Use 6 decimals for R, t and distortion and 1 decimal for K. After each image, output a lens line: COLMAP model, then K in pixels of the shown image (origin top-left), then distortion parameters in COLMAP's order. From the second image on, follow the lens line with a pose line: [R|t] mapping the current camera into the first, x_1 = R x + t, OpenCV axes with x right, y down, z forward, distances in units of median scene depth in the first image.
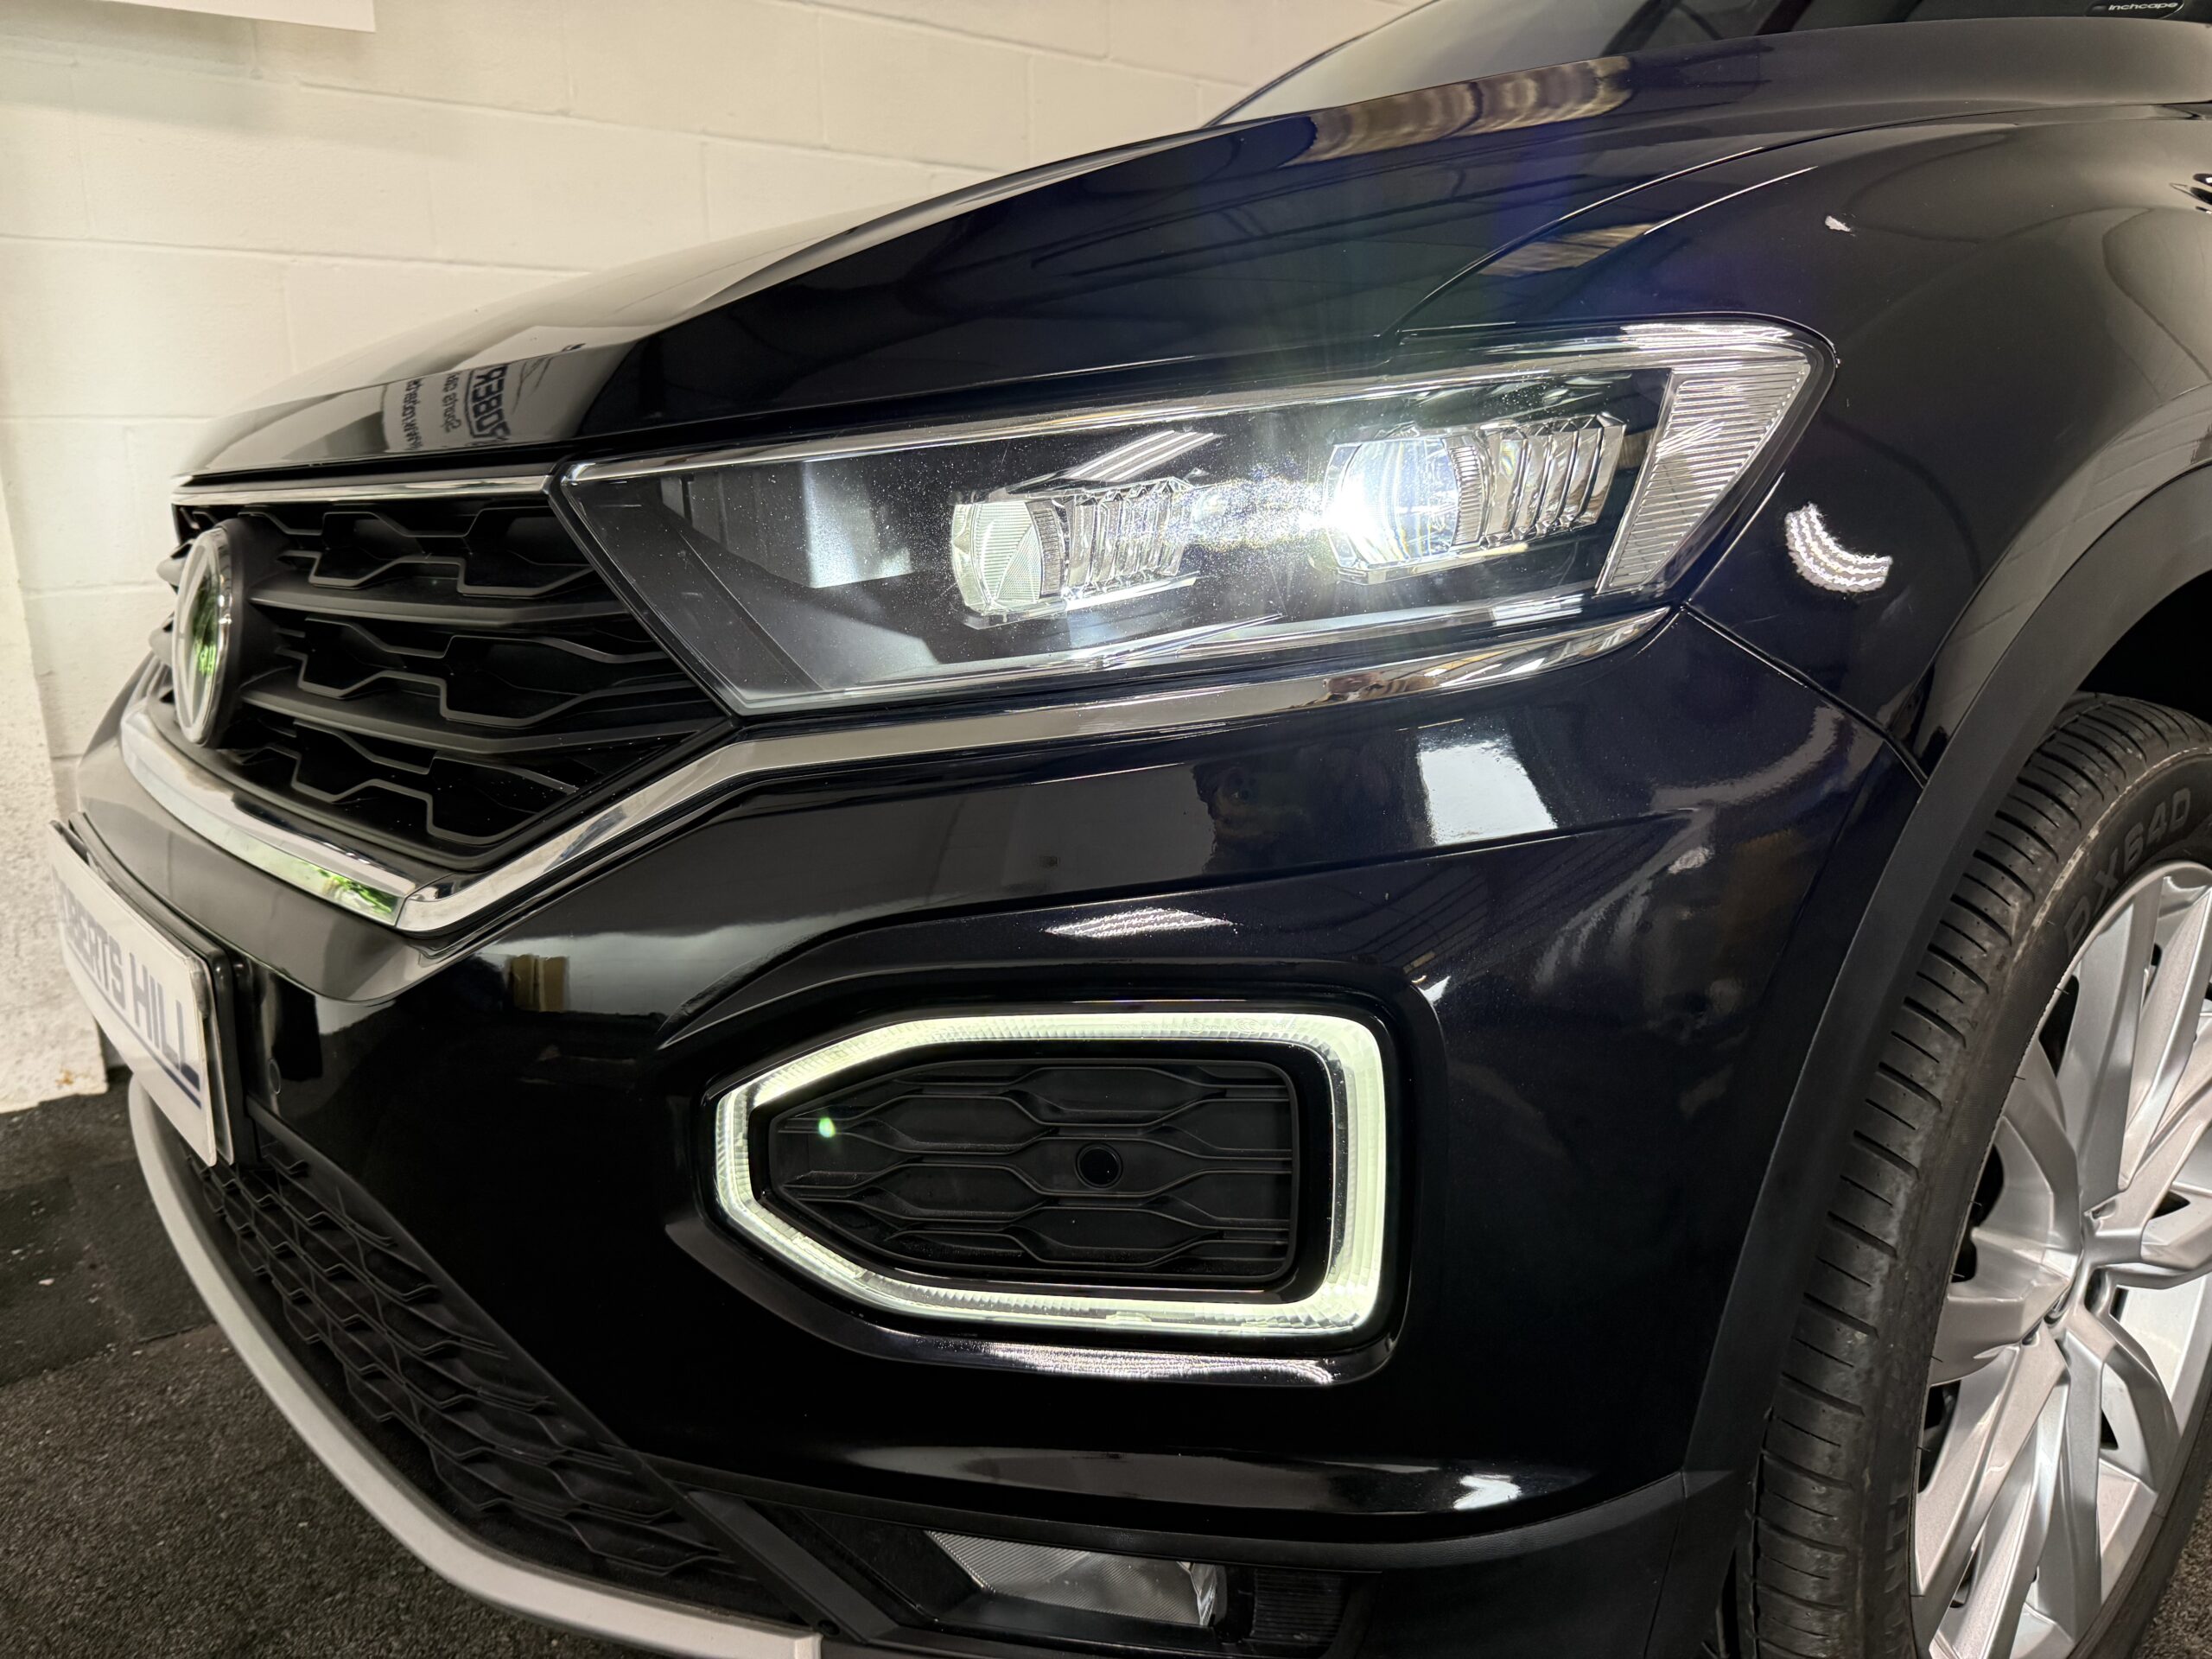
lens RADIAL K [[1585.3, 0, 1116.1], [0, 1585.3, 826.3], [0, 0, 1]] dist [0.009038, -0.017522]
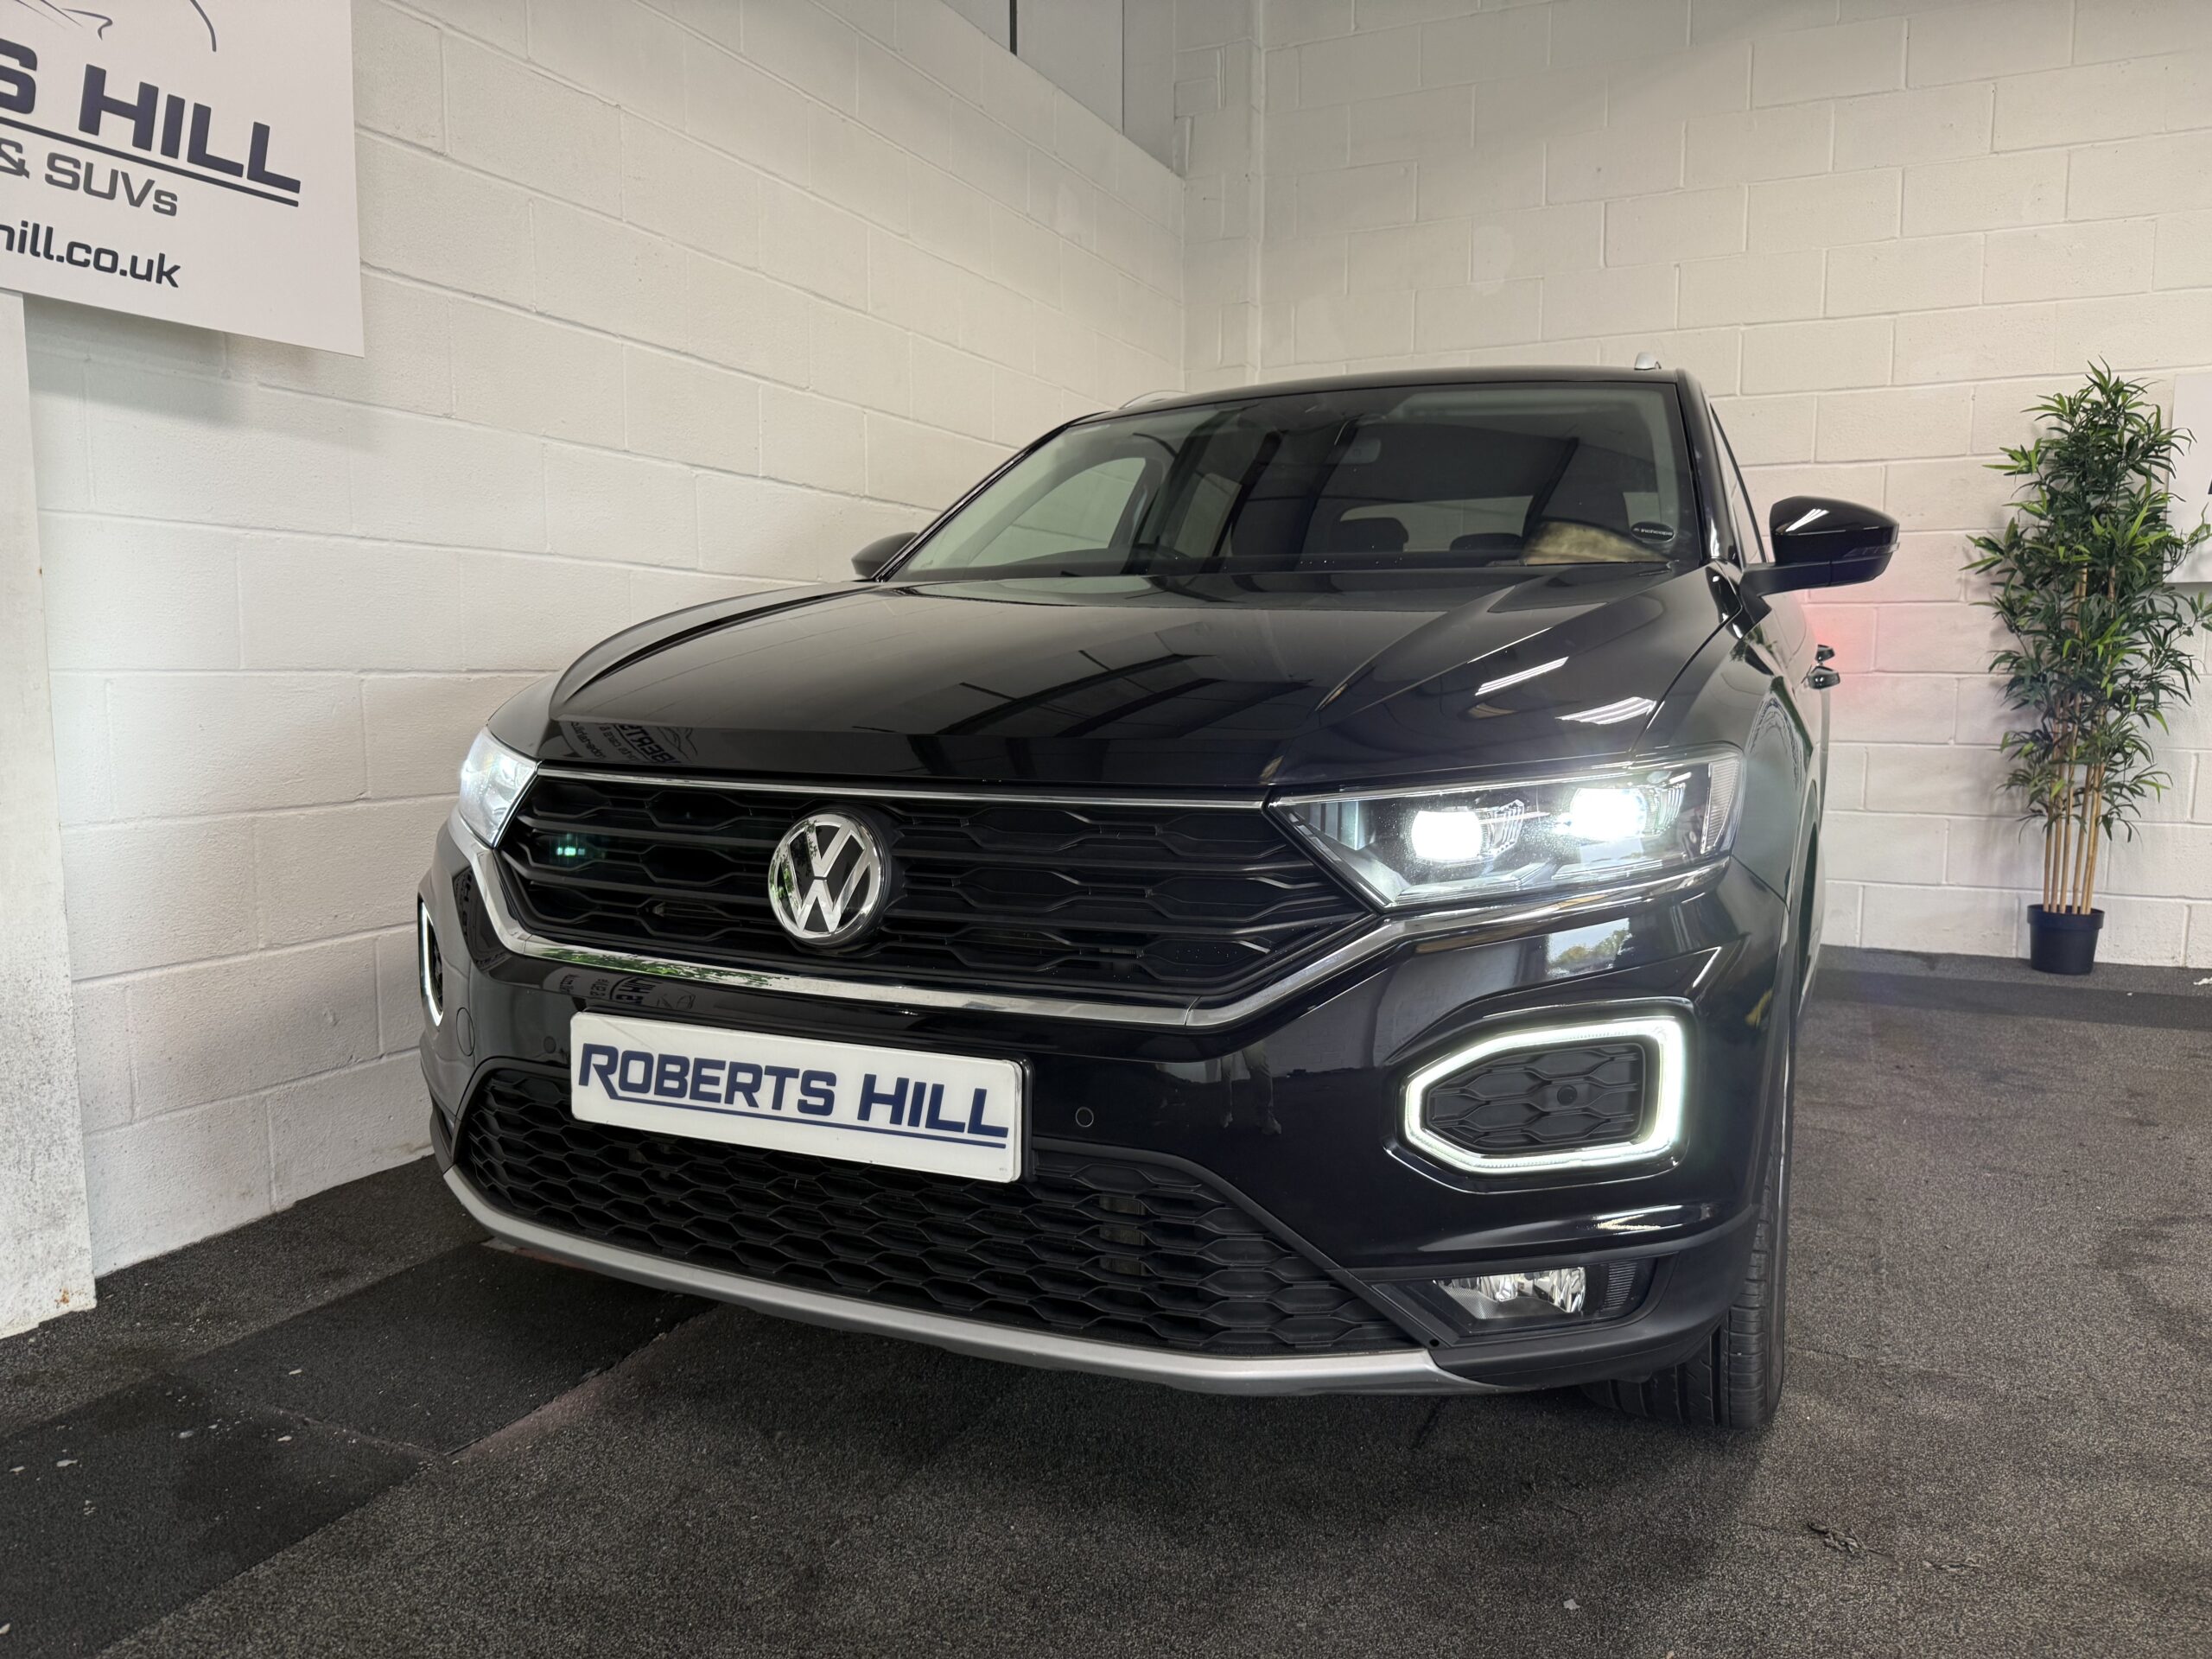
lens RADIAL K [[1587.6, 0, 1106.0], [0, 1587.6, 829.5], [0, 0, 1]] dist [-0.004690, -0.001619]
pose [[0.896141, -0.016298, 0.443470, -0.511991], [0.066404, 0.992999, -0.097692, 0.001472], [-0.438773, 0.116994, 0.890949, -0.262010]]
